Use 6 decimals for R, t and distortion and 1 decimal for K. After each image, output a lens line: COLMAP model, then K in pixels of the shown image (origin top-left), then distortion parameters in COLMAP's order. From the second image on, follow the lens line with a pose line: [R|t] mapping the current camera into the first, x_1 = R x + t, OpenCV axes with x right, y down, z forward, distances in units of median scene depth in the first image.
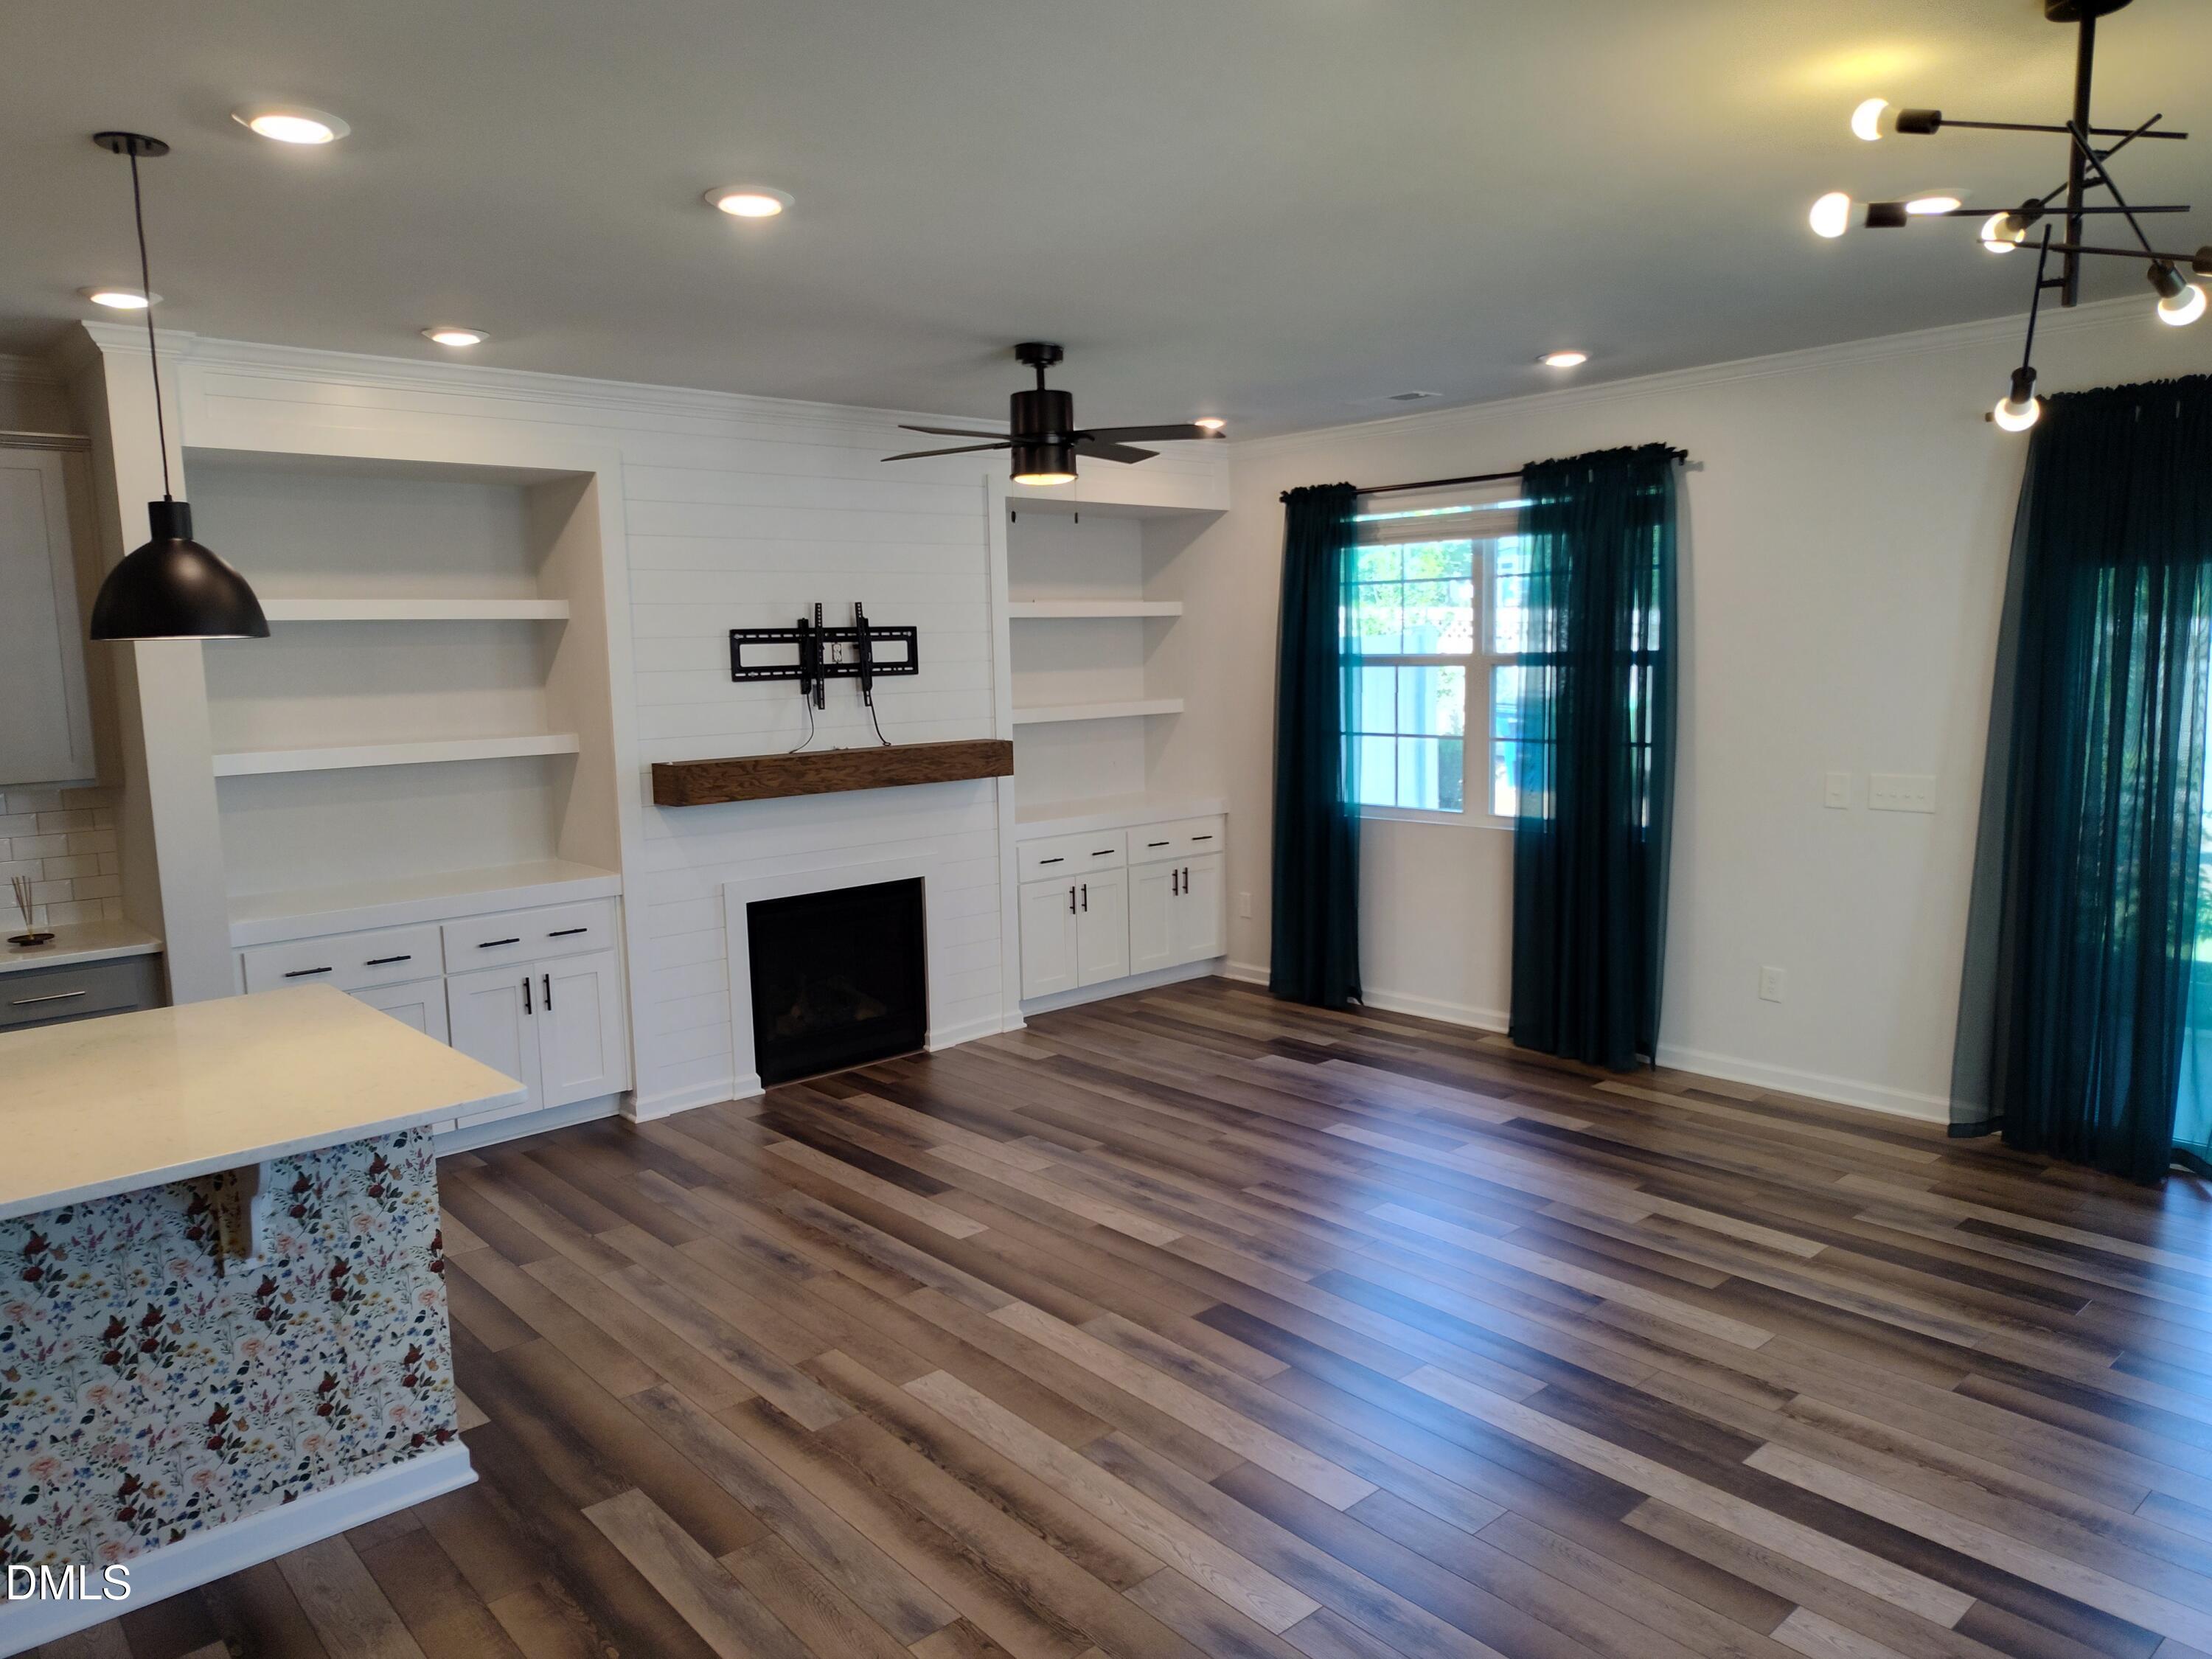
lens RADIAL K [[1488.7, 0, 1114.2], [0, 1488.7, 827.7], [0, 0, 1]] dist [0.033898, -0.028209]
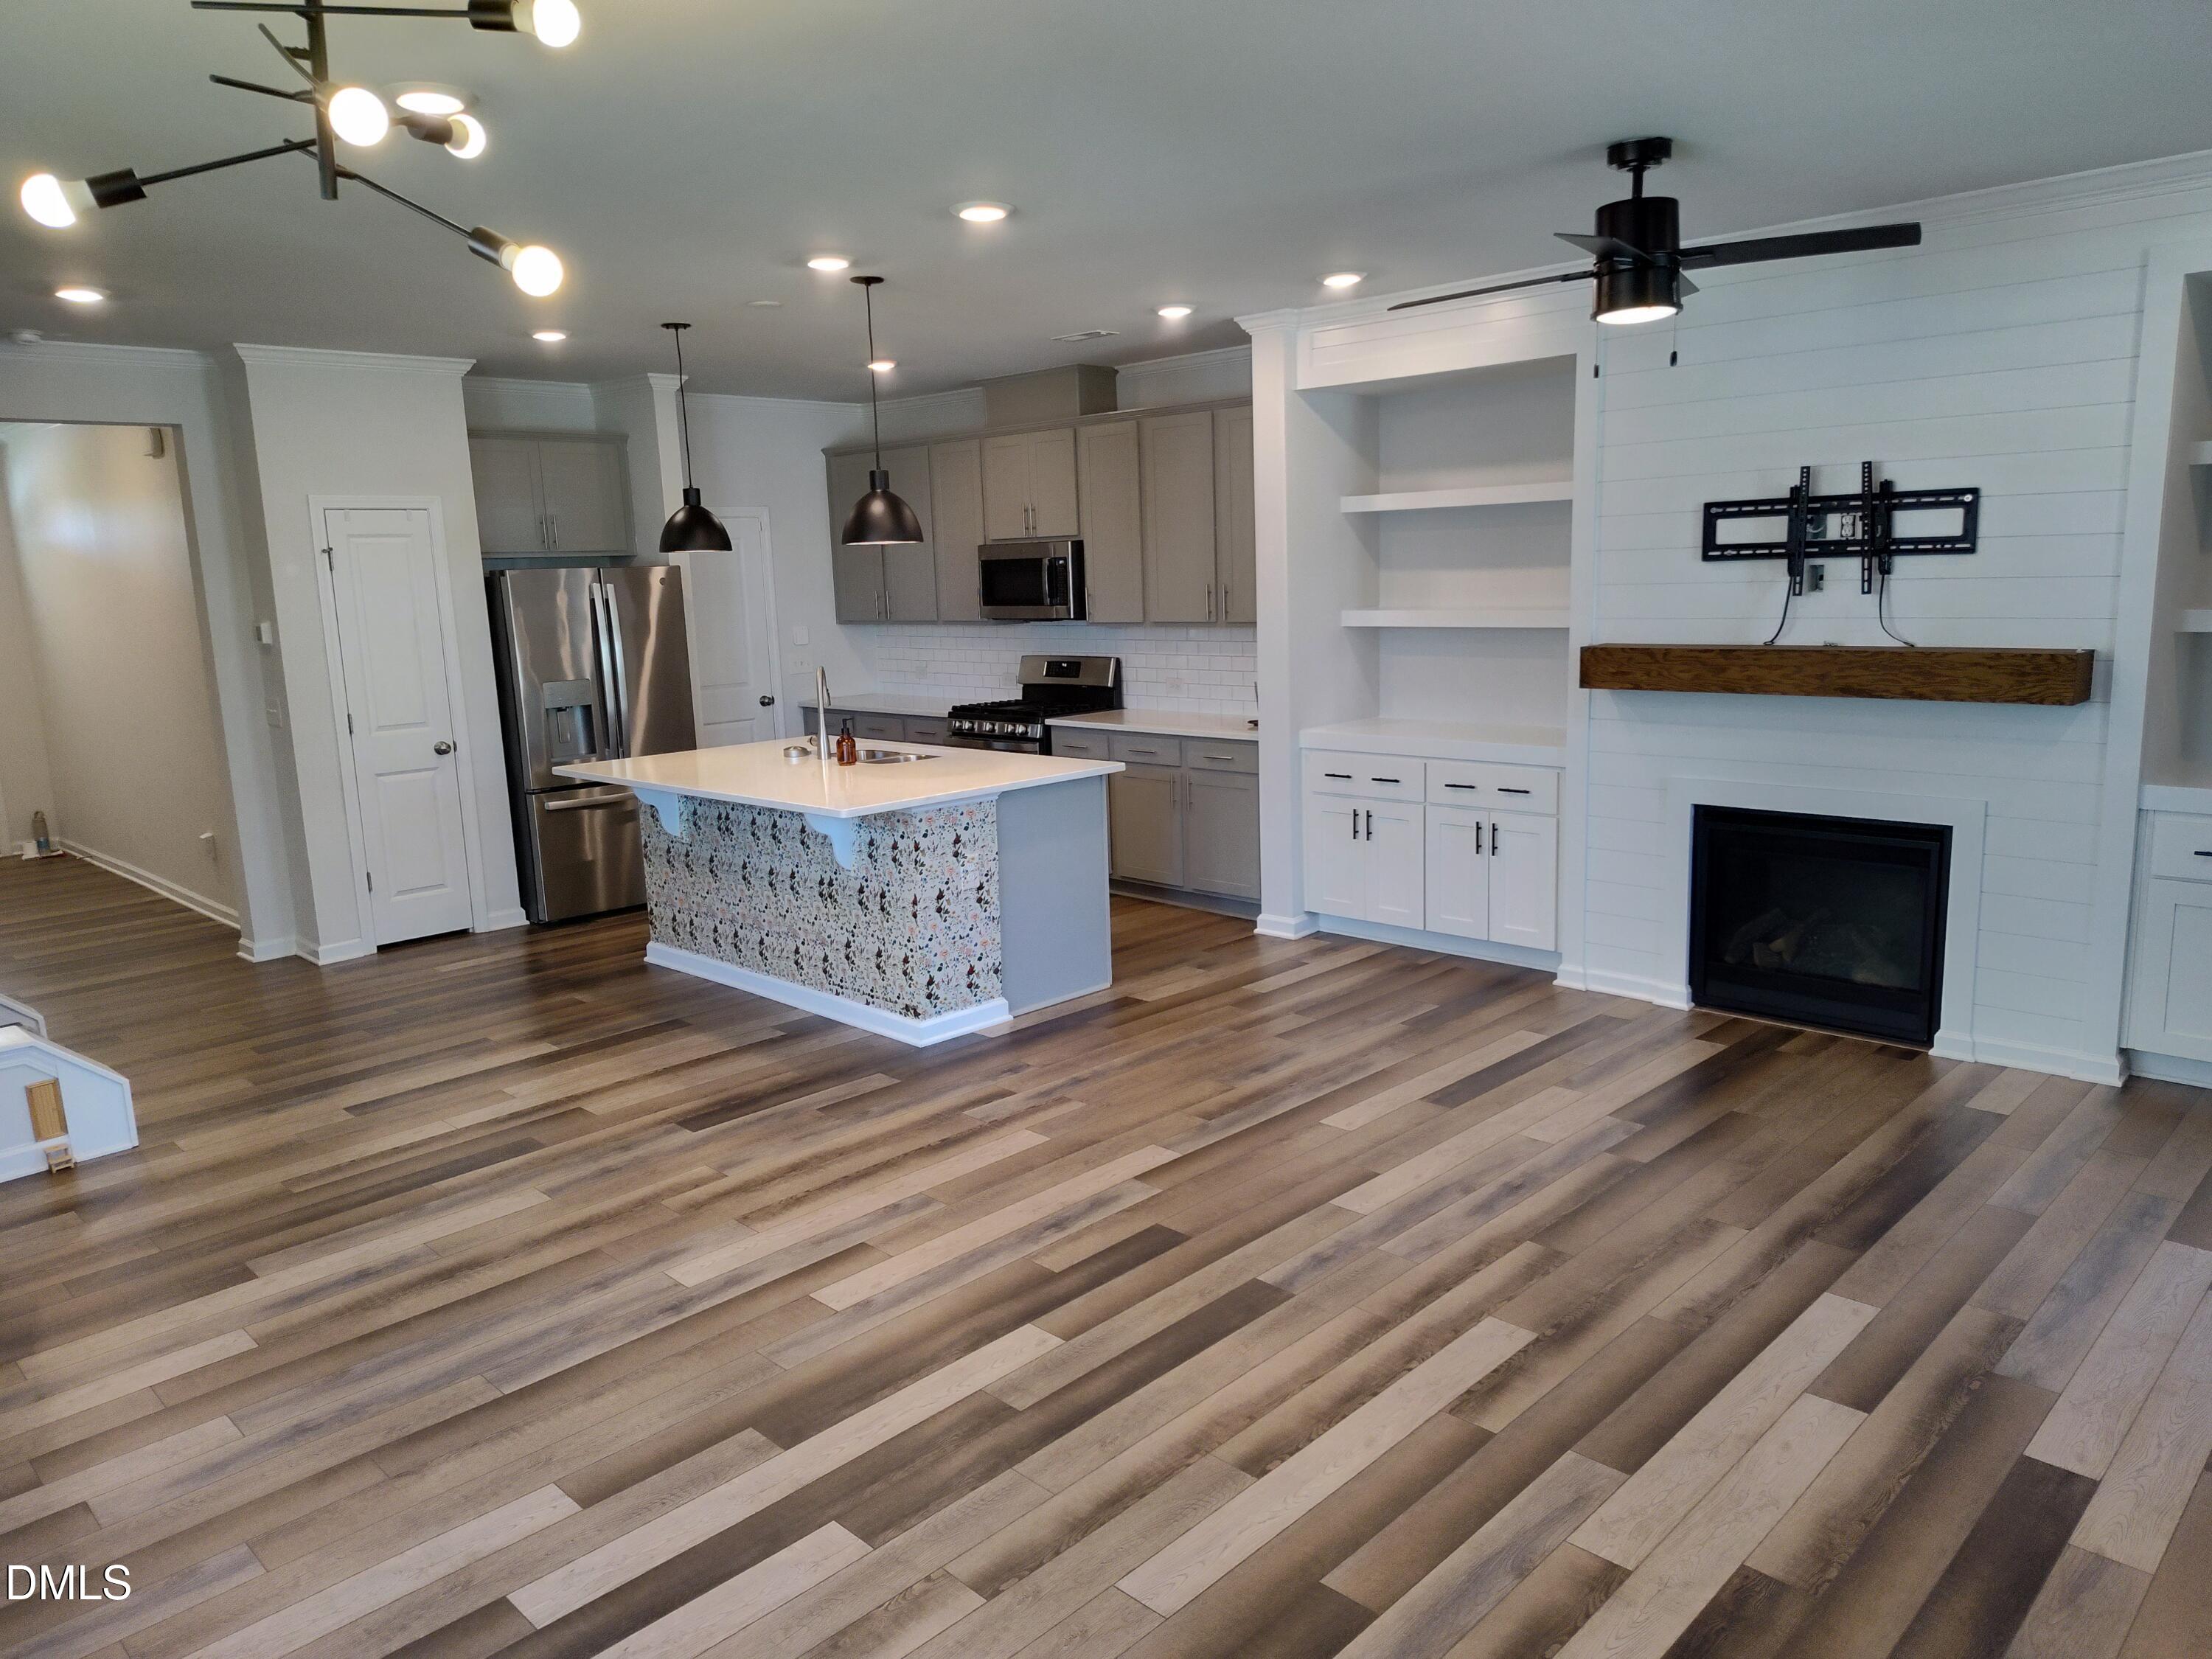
lens RADIAL K [[1499.1, 0, 1109.6], [0, 1499.1, 832.6], [0, 0, 1]] dist [0.033561, -0.034152]
pose [[0.069694, 0.197026, -0.977918, 0.658736], [-0.091444, 0.977436, 0.190411, -0.078489], [0.993368, 0.076155, 0.086138, 0.577702]]
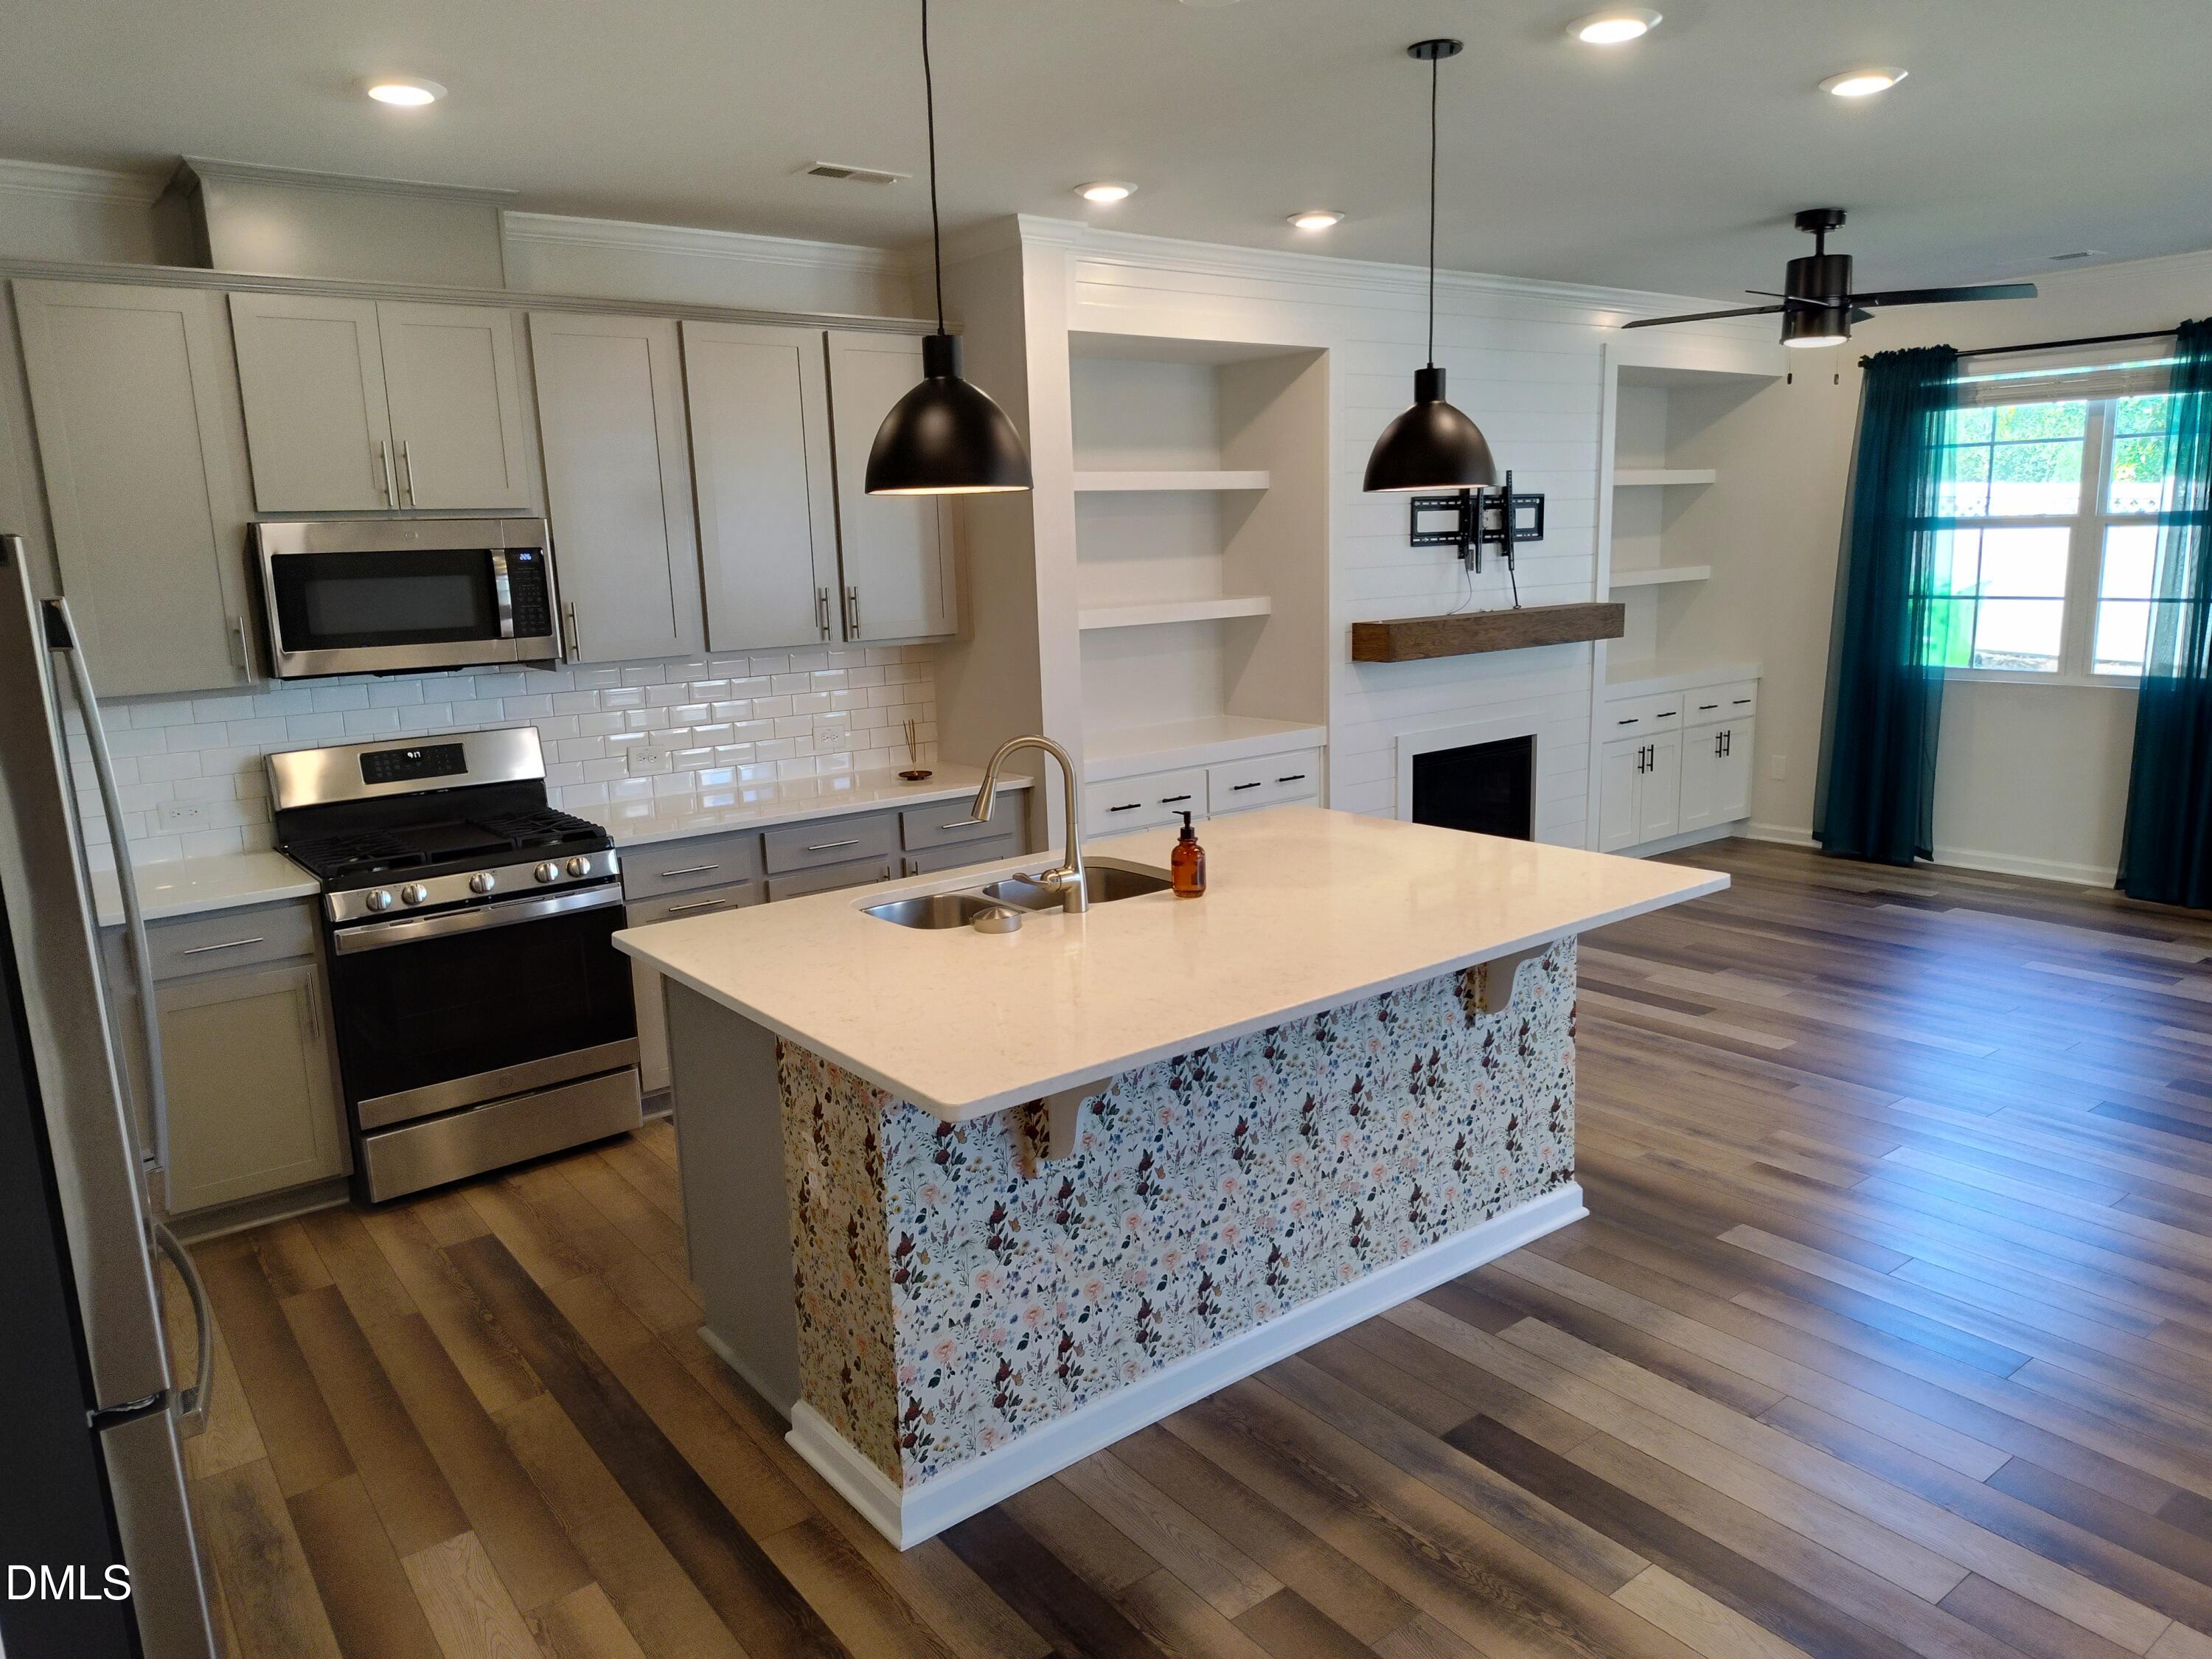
lens RADIAL K [[1499.1, 0, 1109.6], [0, 1499.1, 832.6], [0, 0, 1]] dist [0.033561, -0.034152]
pose [[0.997134, 0.005325, -0.075469, -0.391525], [0.000184, 0.997346, 0.072812, 0.027780], [0.075656, -0.072617, 0.994486, -0.099498]]
